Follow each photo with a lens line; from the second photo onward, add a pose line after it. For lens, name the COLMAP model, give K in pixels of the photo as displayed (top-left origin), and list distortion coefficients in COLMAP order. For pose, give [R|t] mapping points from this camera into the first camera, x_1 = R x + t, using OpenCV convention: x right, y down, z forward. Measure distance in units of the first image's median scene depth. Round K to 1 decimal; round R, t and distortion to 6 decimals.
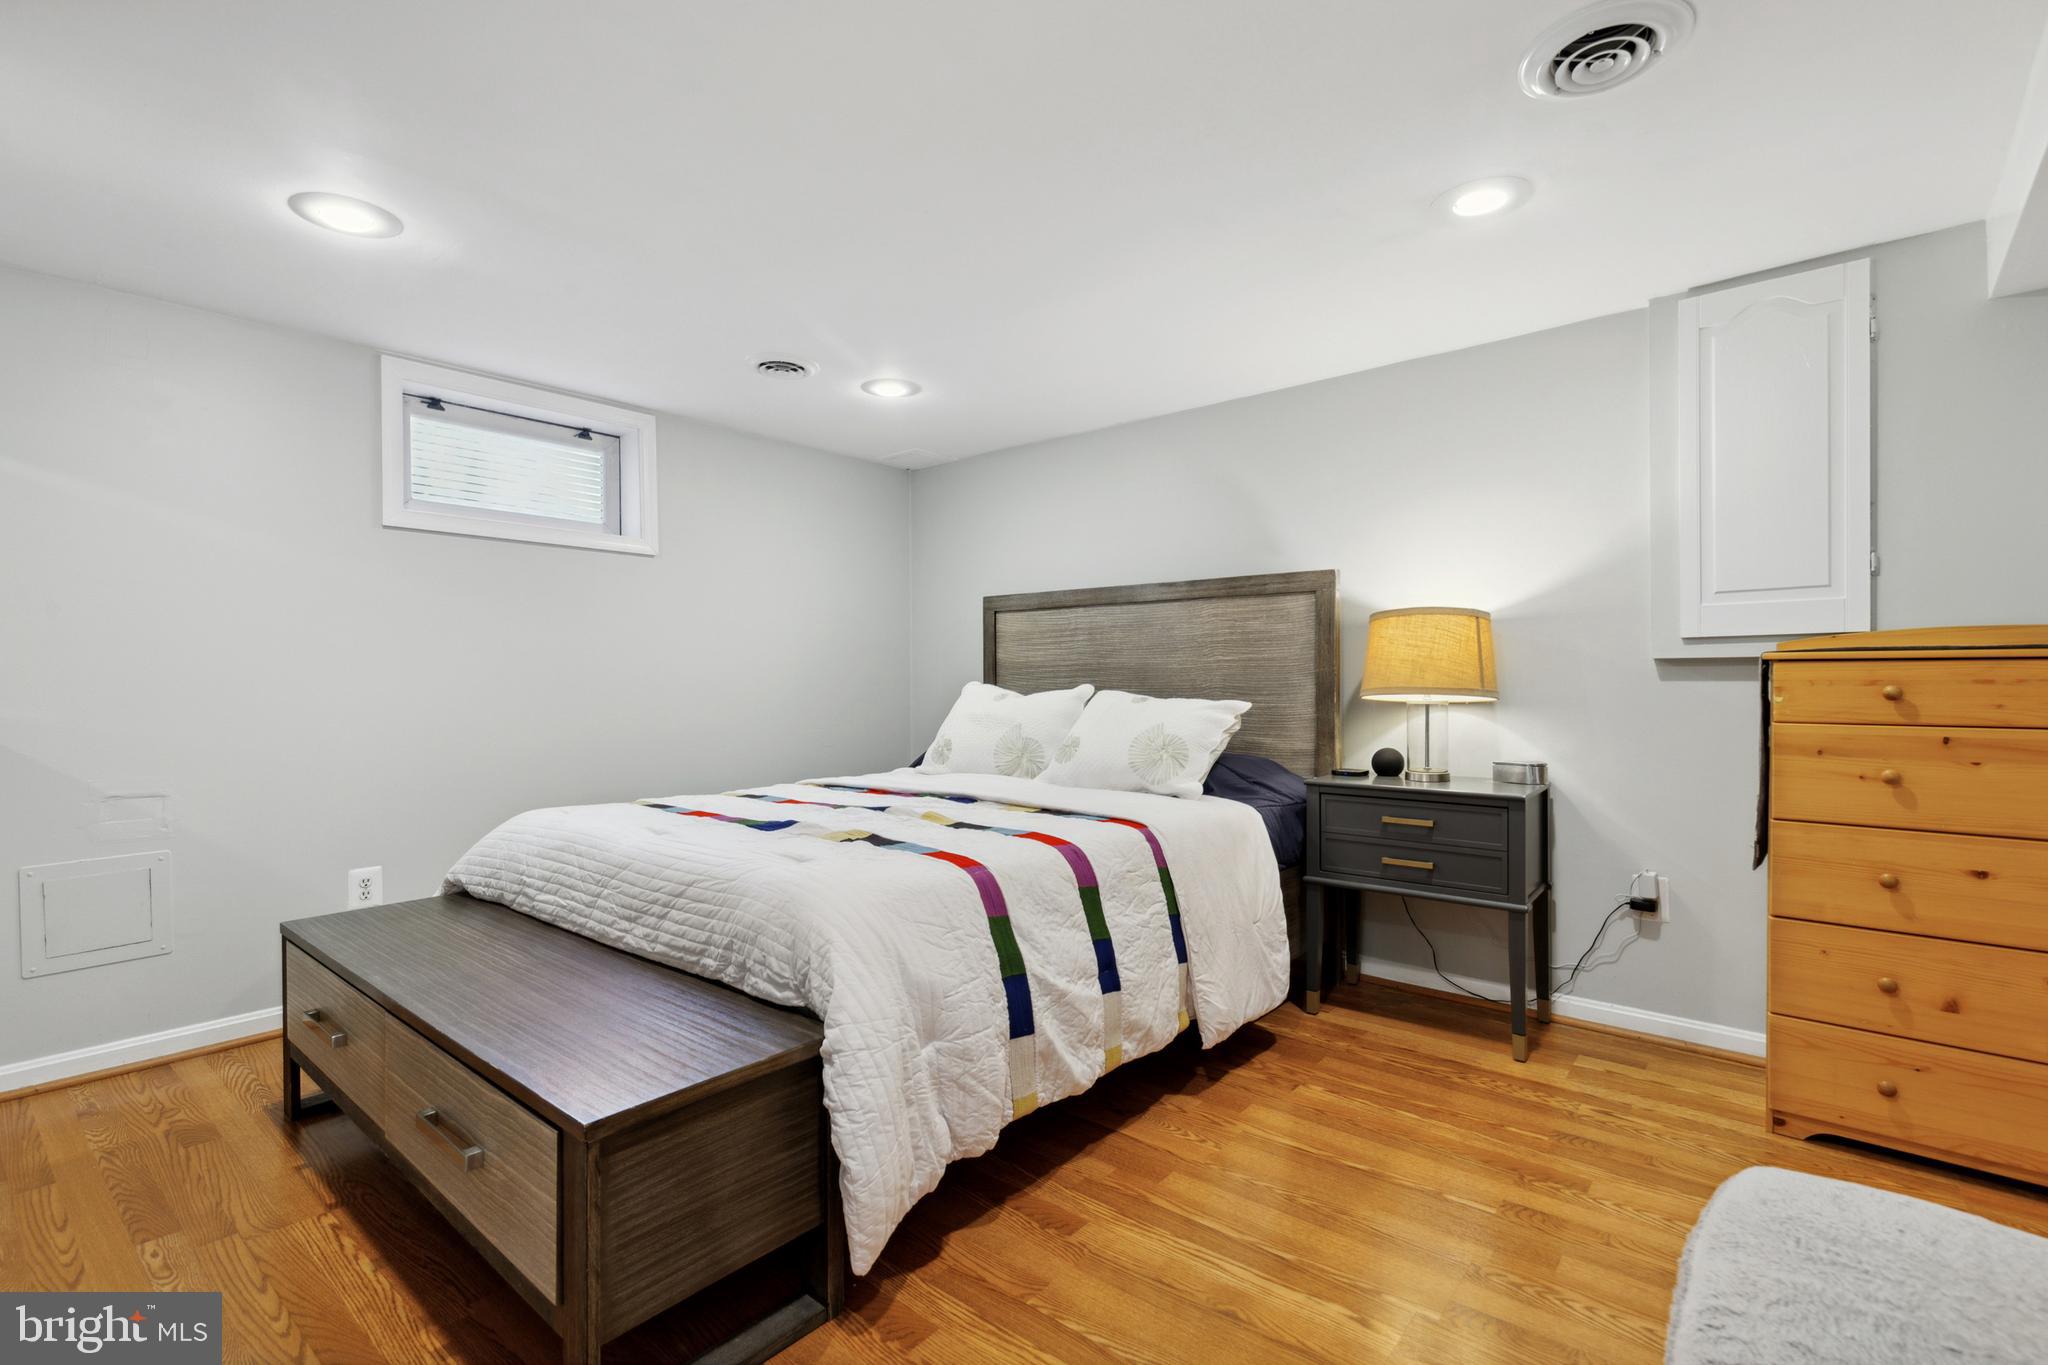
lens RADIAL K [[932.6, 0, 991.2], [0, 932.6, 685.3], [0, 0, 1]] dist [0.003191, 0.000220]
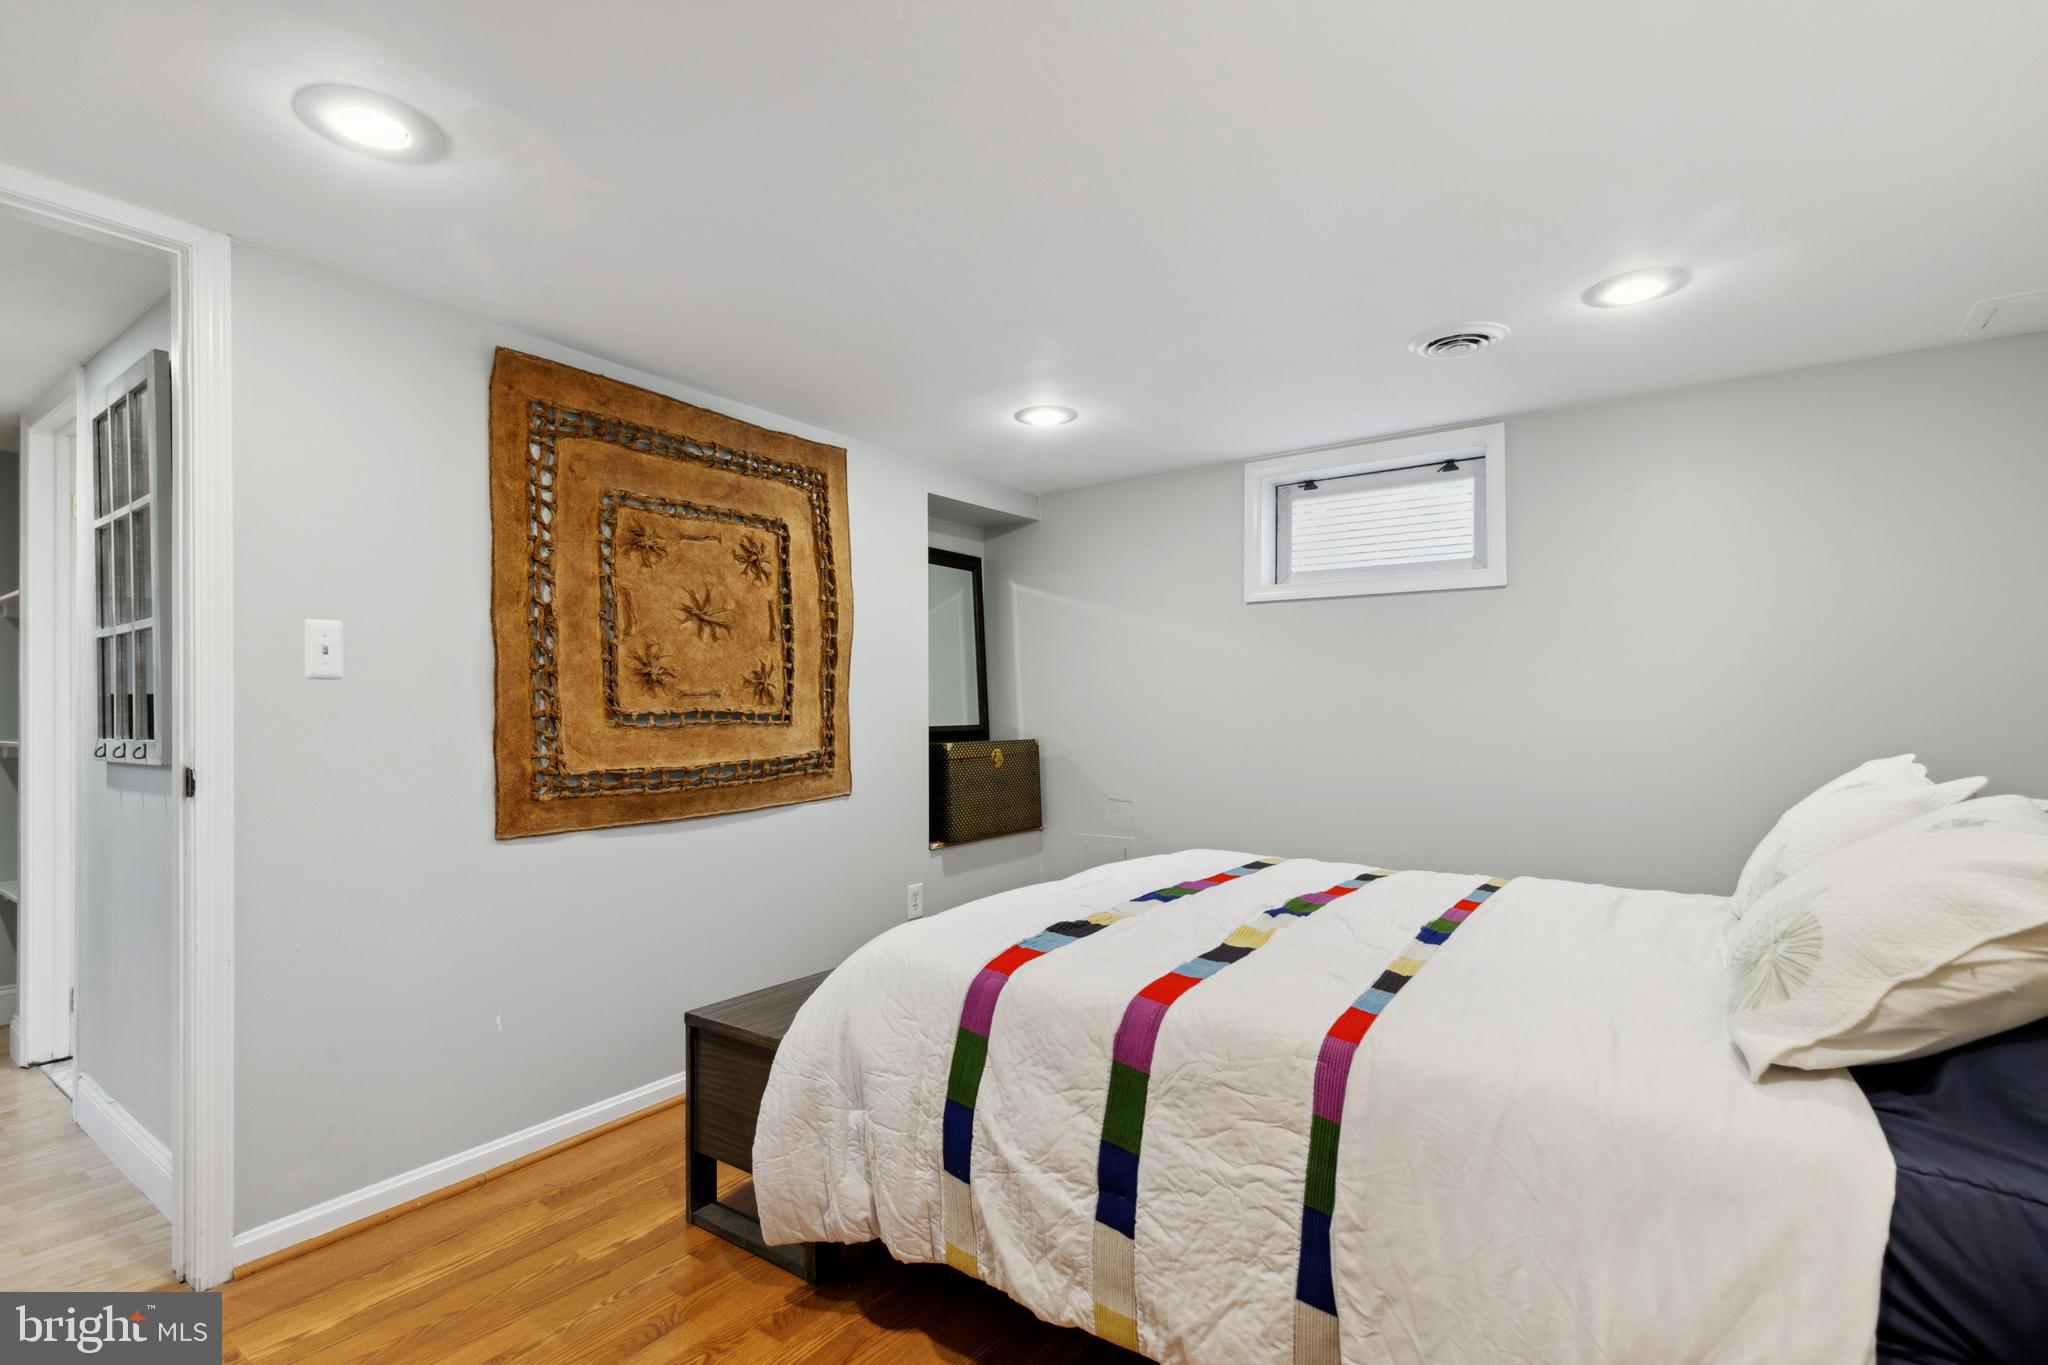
lens RADIAL K [[947.3, 0, 1029.0], [0, 947.3, 701.3], [0, 0, 1]] dist [0.001251, -0.000015]
pose [[0.107578, -0.002634, -0.994193, 0.731328], [-0.000174, 0.999996, -0.002668, -0.051589], [0.994197, 0.000460, 0.107577, 0.772738]]
